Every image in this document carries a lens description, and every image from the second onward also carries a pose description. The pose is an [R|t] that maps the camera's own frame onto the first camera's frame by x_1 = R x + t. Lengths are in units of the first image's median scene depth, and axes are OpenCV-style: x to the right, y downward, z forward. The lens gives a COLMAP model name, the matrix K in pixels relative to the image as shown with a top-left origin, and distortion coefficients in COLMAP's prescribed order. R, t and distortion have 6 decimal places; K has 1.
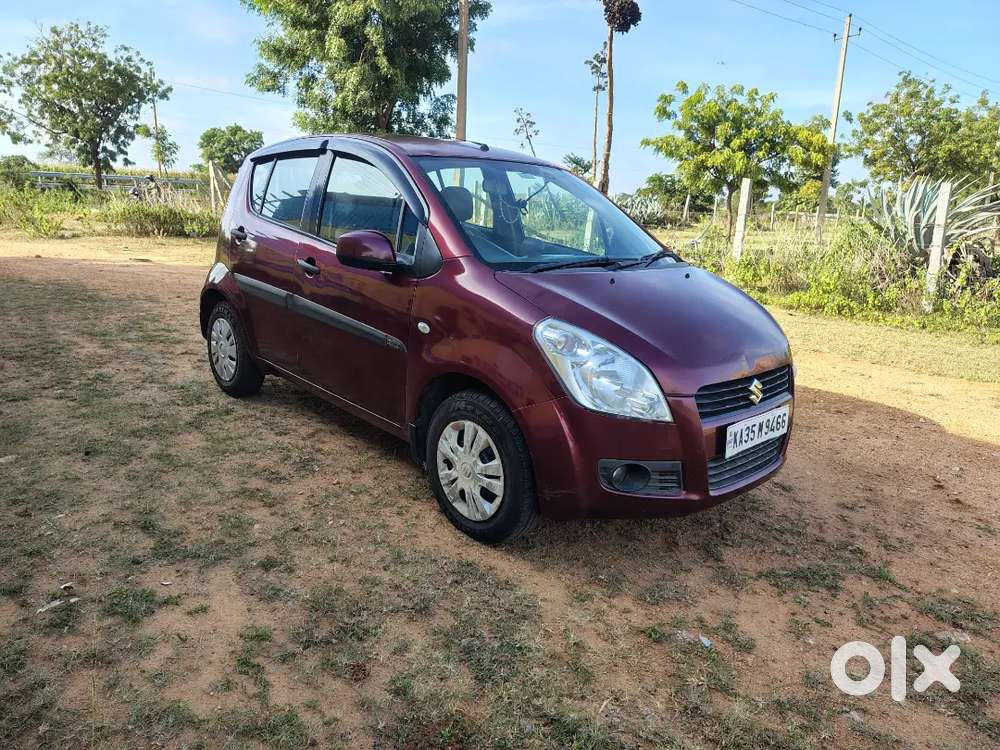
lens RADIAL K [[690.1, 0, 505.0], [0, 690.1, 372.7], [0, 0, 1]] dist [0.033638, -0.040916]
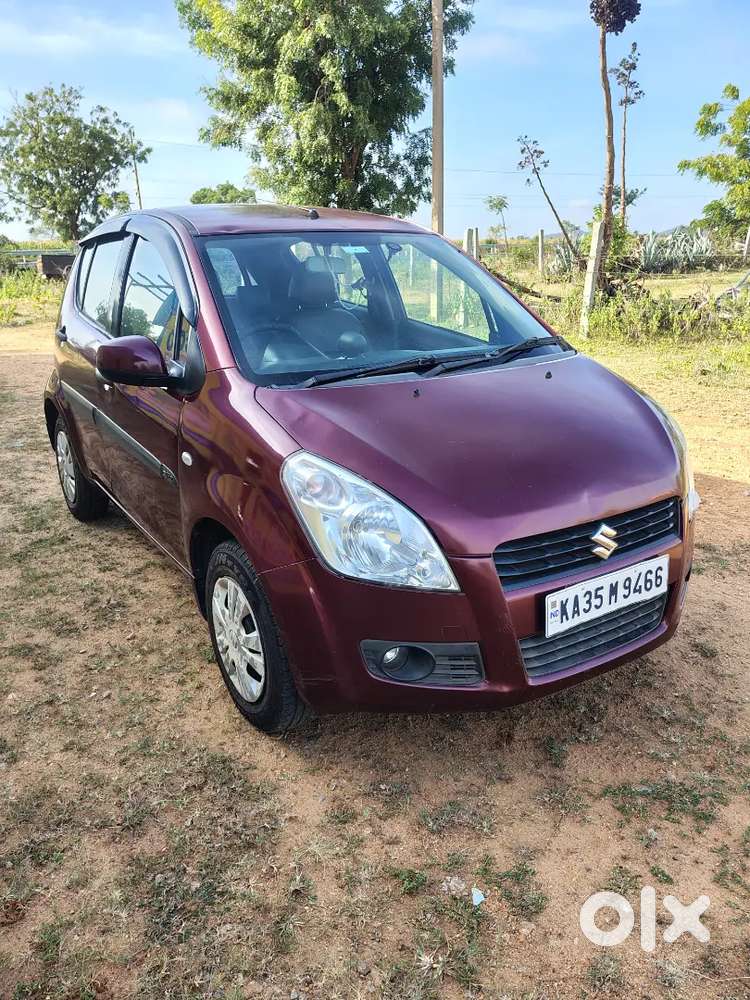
lens RADIAL K [[784.3, 0, 392.5], [0, 784.3, 497.5], [0, 0, 1]] dist [0.045412, -0.066193]
pose [[0.983553, -0.009956, -0.180344, 0.260167], [0.020605, 0.998146, 0.057271, -0.062816], [0.179439, -0.060045, 0.981935, 0.135423]]
